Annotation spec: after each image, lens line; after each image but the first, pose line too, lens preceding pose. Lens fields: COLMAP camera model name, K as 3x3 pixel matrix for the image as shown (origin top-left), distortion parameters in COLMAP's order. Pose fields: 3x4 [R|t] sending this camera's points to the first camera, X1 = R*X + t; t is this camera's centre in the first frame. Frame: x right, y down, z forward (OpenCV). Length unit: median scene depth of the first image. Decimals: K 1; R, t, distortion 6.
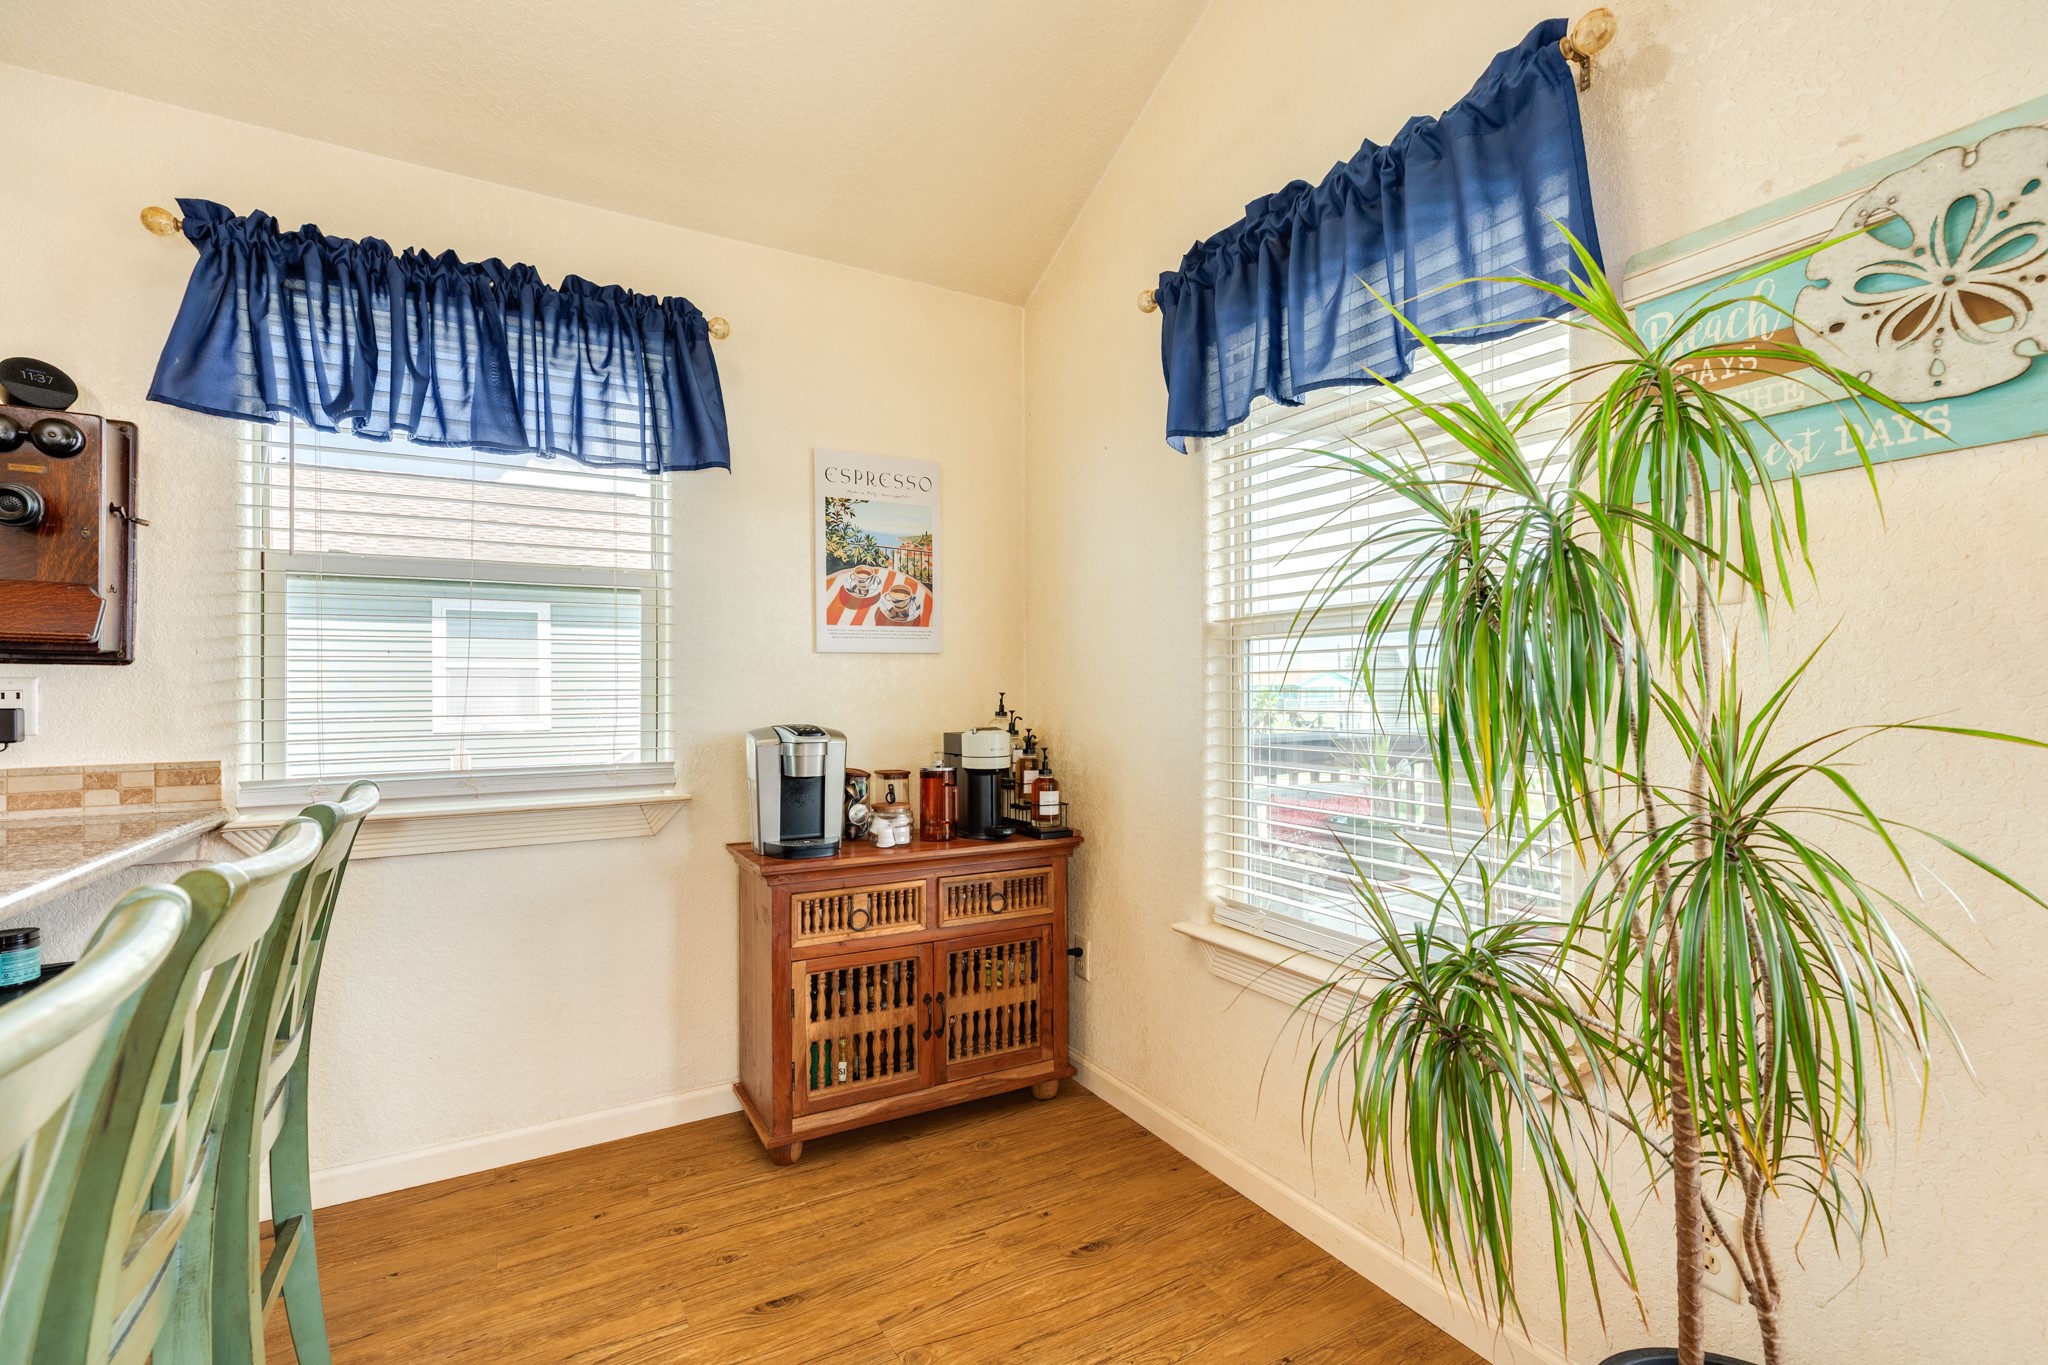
lens RADIAL K [[909.1, 0, 1021.0], [0, 909.1, 686.5], [0, 0, 1]] dist [0.004849, -0.000193]
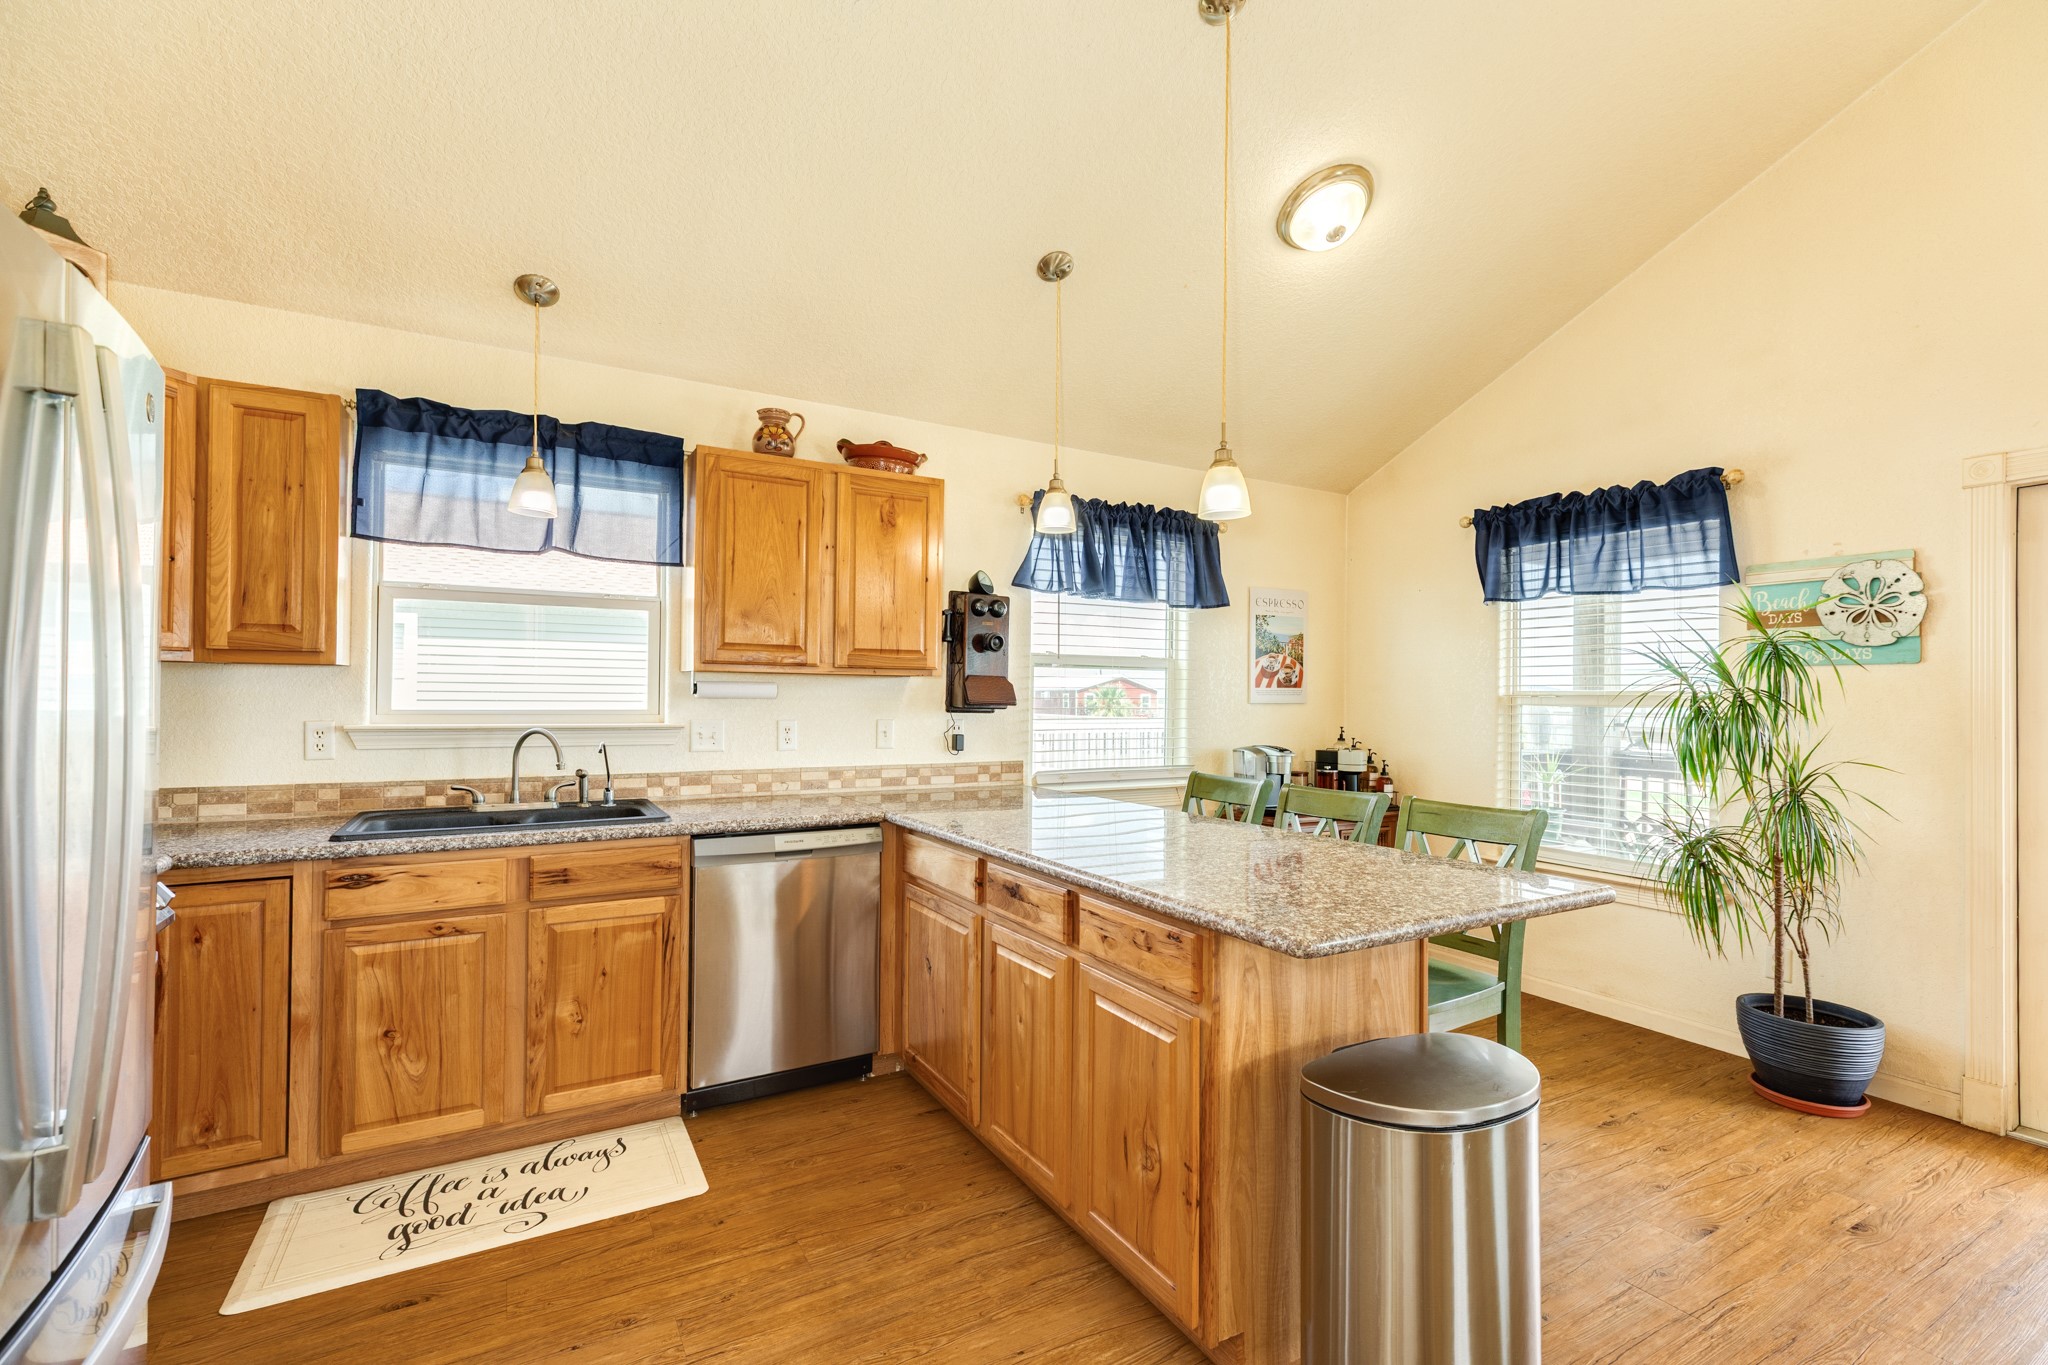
lens RADIAL K [[909.1, 0, 1023.2], [0, 909.1, 684.1], [0, 0, 1]] dist [0.004849, -0.000193]
pose [[0.999855, 0.016967, -0.001138, -0.791475], [-0.016976, 0.999815, -0.009024, -0.061469], [0.000984, 0.009042, 0.999959, -0.901085]]
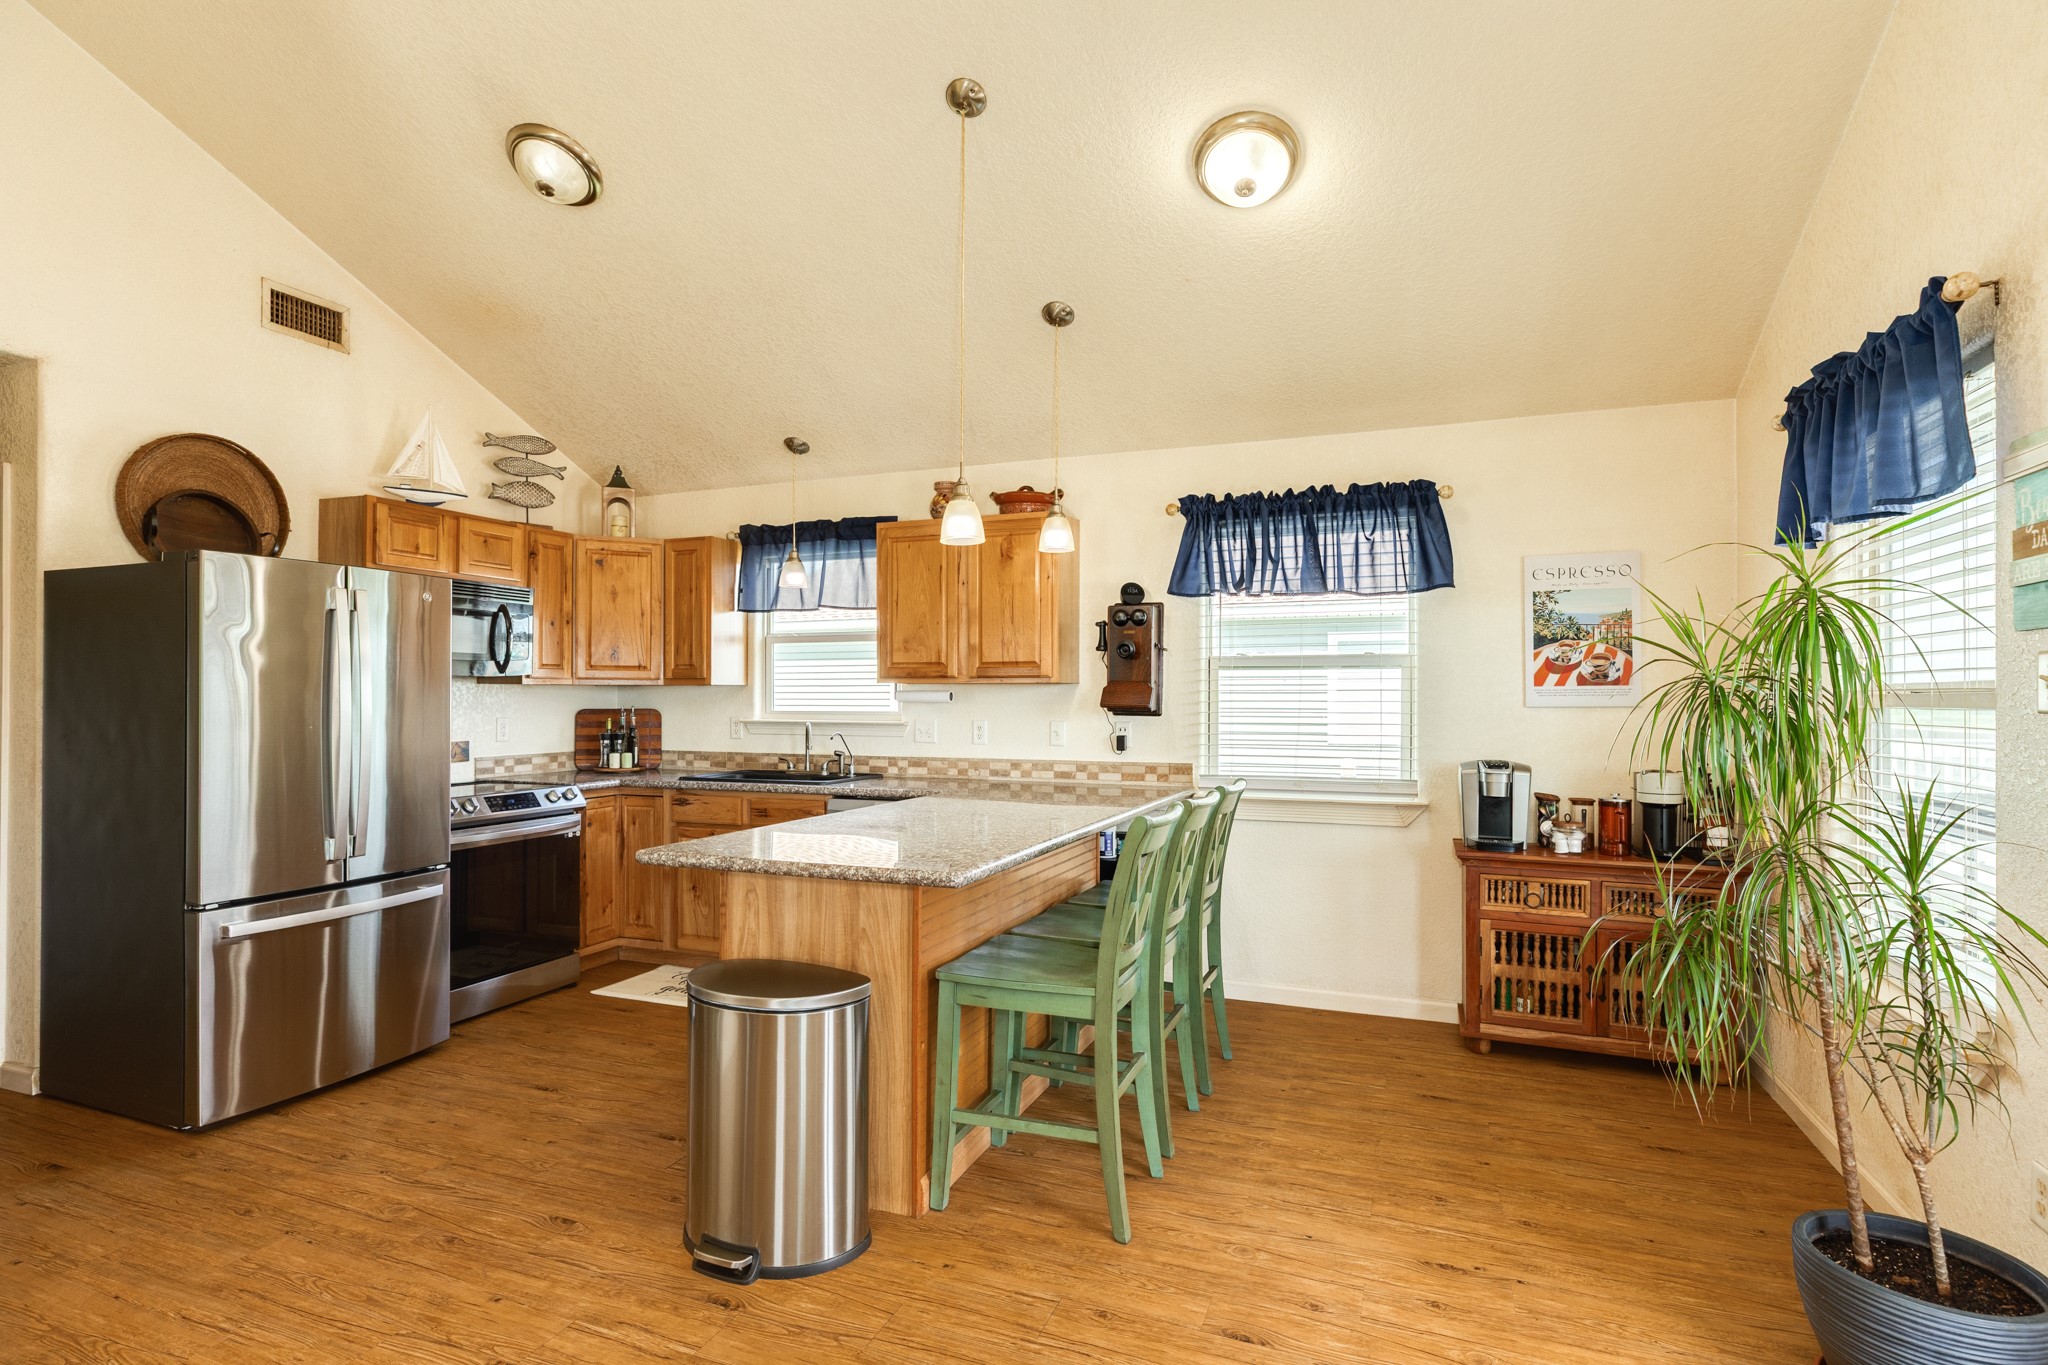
lens RADIAL K [[992.9, 0, 1021.4], [0, 992.9, 687.3], [0, 0, 1]] dist [-0.009636, 0.000793]
pose [[0.626197, -0.001711, -0.779663, 0.546498], [-0.003415, 0.999982, -0.004937, -0.068082], [0.779658, 0.005754, 0.626180, -0.613919]]
